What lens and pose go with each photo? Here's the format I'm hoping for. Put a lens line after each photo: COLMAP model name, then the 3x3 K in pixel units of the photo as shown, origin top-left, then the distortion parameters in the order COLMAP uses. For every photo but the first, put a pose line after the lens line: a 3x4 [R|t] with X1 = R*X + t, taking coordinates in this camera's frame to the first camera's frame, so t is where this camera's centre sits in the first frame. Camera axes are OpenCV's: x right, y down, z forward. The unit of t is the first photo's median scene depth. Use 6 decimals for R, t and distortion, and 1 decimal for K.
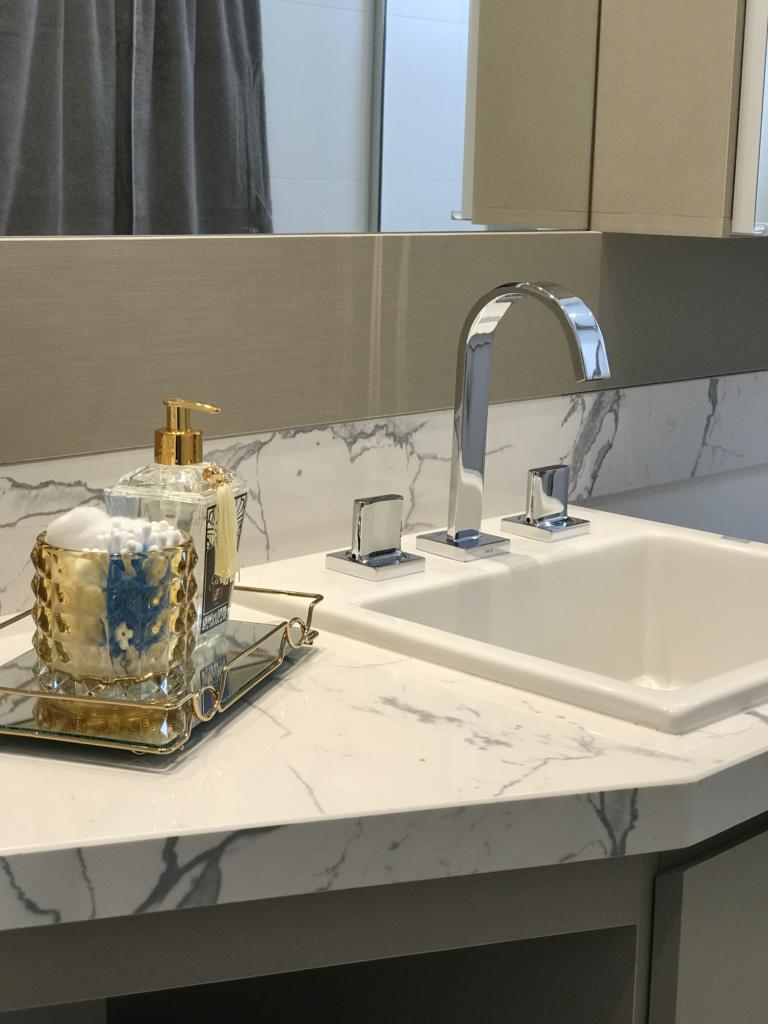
lens RADIAL K [[1696.9, 0, 389.8], [0, 1696.9, 506.5], [0, 0, 1]] dist [0.022100, 0.000000]
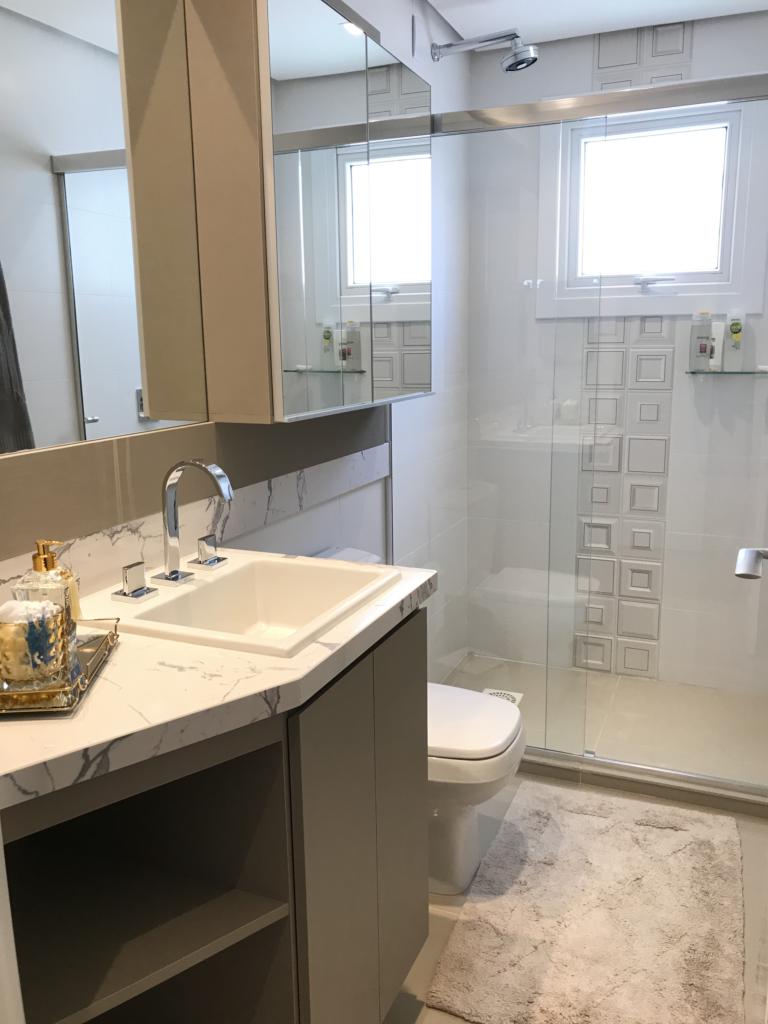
lens RADIAL K [[837.9, 0, 384.0], [0, 837.9, 520.9], [0, 0, 1]] dist [0.024729, -0.030151]
pose [[0.936505, -0.112589, 0.332087, -0.070372], [0.108117, 0.993624, 0.031977, -0.074851], [-0.333570, 0.005958, 0.942706, -0.146384]]
